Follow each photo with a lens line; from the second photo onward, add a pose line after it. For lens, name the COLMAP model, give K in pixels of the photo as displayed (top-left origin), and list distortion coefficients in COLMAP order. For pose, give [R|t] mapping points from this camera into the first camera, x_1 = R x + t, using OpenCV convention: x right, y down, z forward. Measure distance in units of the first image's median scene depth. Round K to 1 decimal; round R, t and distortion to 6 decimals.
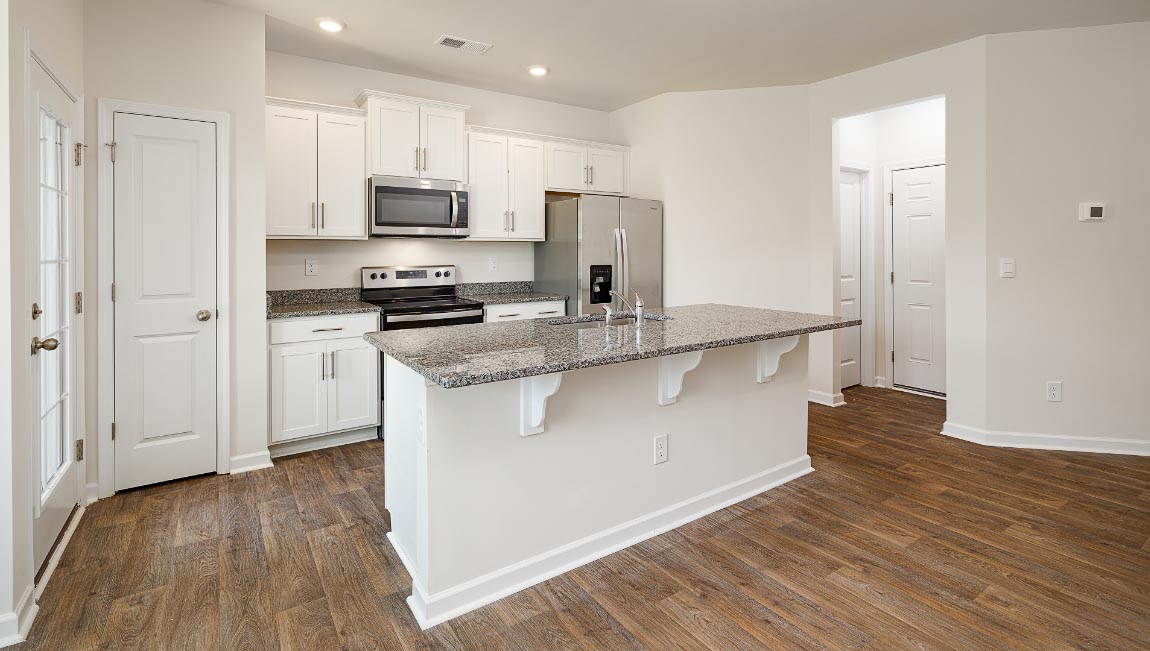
lens RADIAL K [[527.7, 0, 569.9], [0, 527.7, 252.2], [0, 0, 1]] dist [-0.005452, 0.002168]
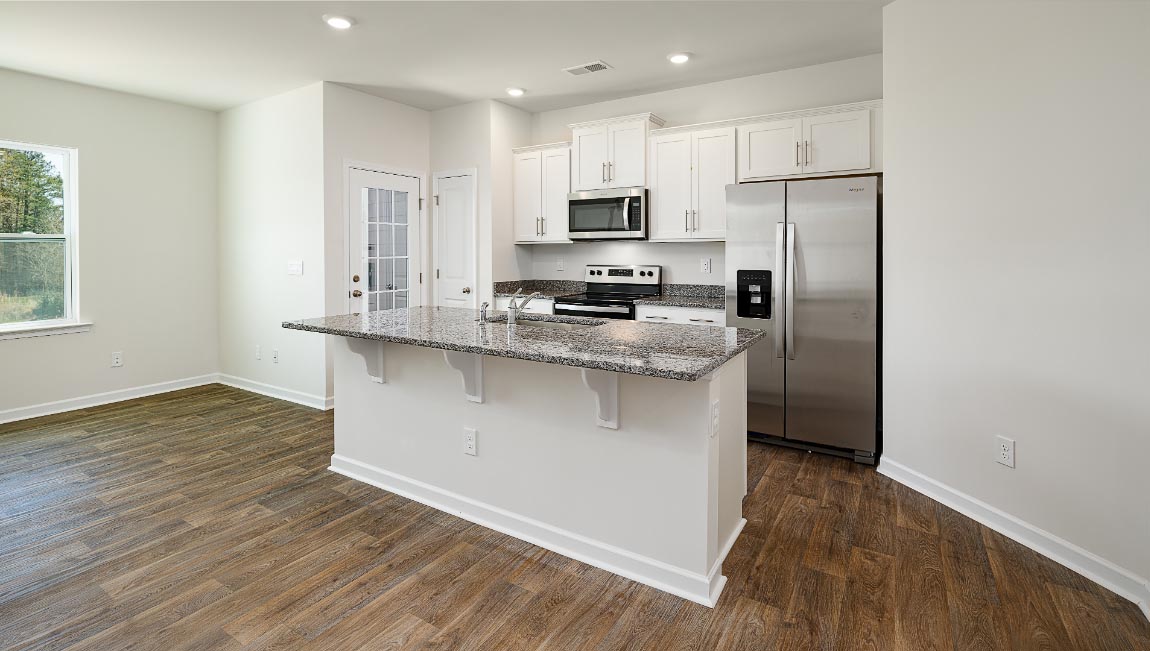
lens RADIAL K [[527.7, 0, 567.6], [0, 527.7, 256.1], [0, 0, 1]] dist [-0.005452, 0.002168]
pose [[0.403250, 0.008129, -0.915054, 0.815638], [0.001387, 0.999954, 0.009494, -0.005294], [0.915089, -0.005098, 0.403220, 0.506566]]
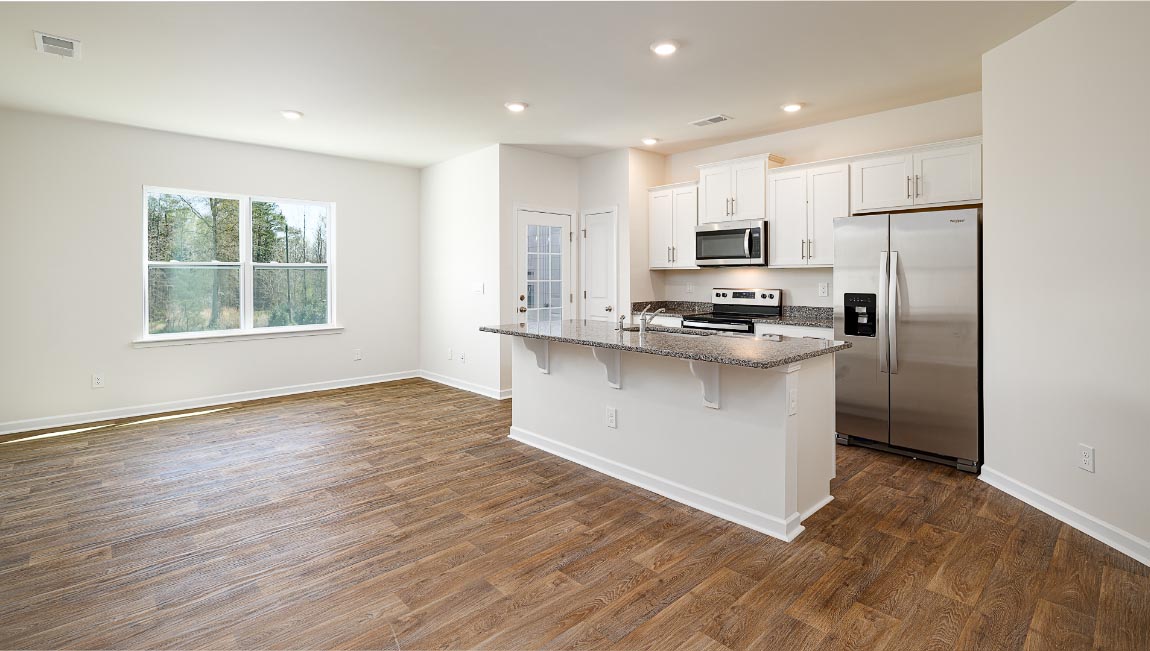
lens RADIAL K [[527.7, 0, 569.5], [0, 527.7, 273.6], [0, 0, 1]] dist [-0.005452, 0.002168]
pose [[0.152186, -0.002440, -0.988349, 1.052544], [0.000927, 0.999997, -0.002326, -0.008864], [0.988351, -0.000562, 0.152188, 0.450596]]
